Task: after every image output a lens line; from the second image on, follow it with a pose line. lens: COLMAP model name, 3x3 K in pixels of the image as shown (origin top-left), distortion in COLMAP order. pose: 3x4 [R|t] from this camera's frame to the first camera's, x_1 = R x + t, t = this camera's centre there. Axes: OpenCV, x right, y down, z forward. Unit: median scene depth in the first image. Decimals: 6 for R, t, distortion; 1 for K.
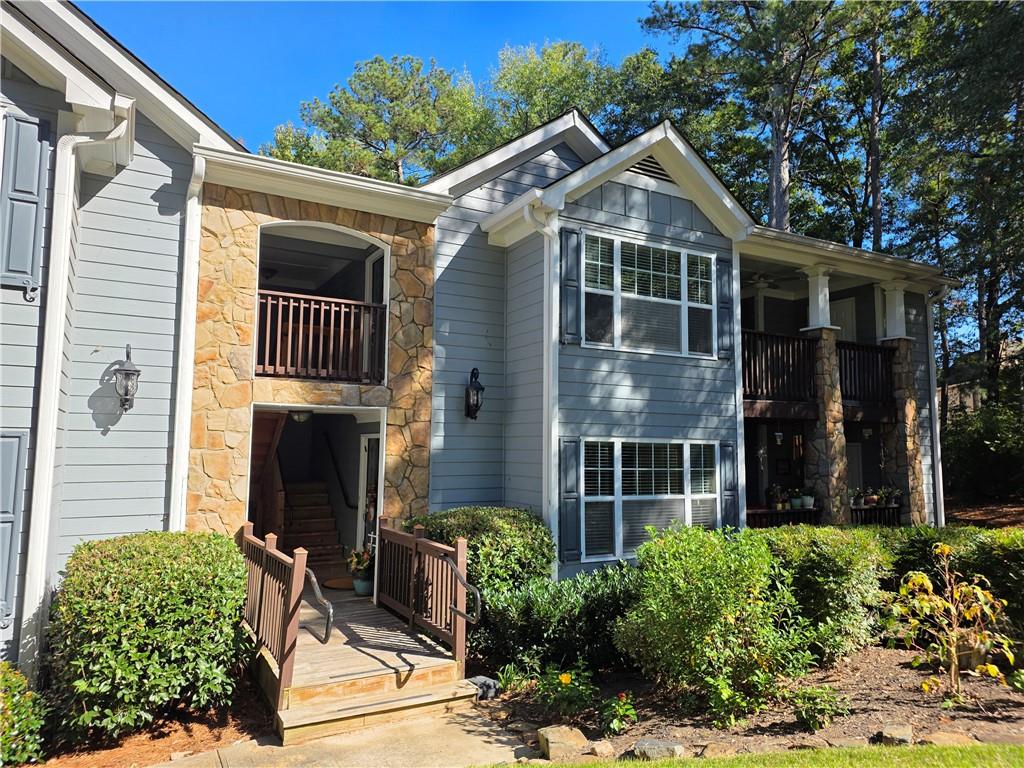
lens RADIAL K [[677.8, 0, 510.6], [0, 677.8, 380.2], [0, 0, 1]] dist [0.068221, -0.035211]
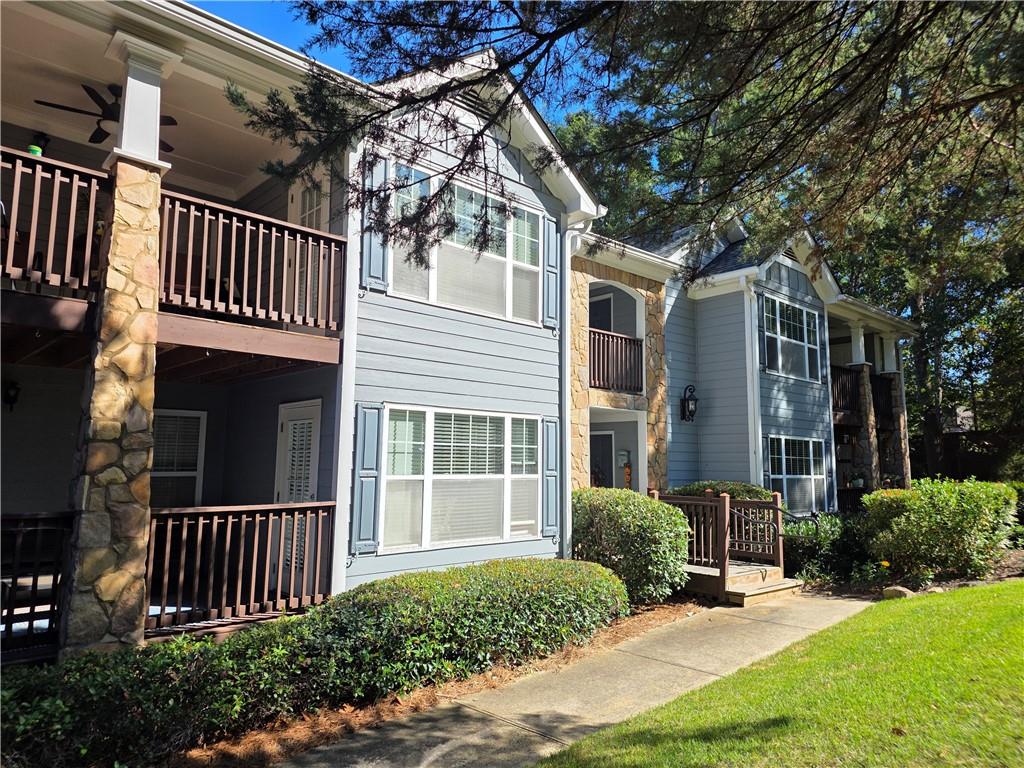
lens RADIAL K [[677.8, 0, 513.0], [0, 677.8, 385.1], [0, 0, 1]] dist [0.068221, -0.035211]
pose [[0.971510, 0.025803, 0.235591, -0.733119], [-0.021371, 0.999544, -0.021346, 0.019066], [-0.236035, 0.015703, 0.971618, -0.291781]]
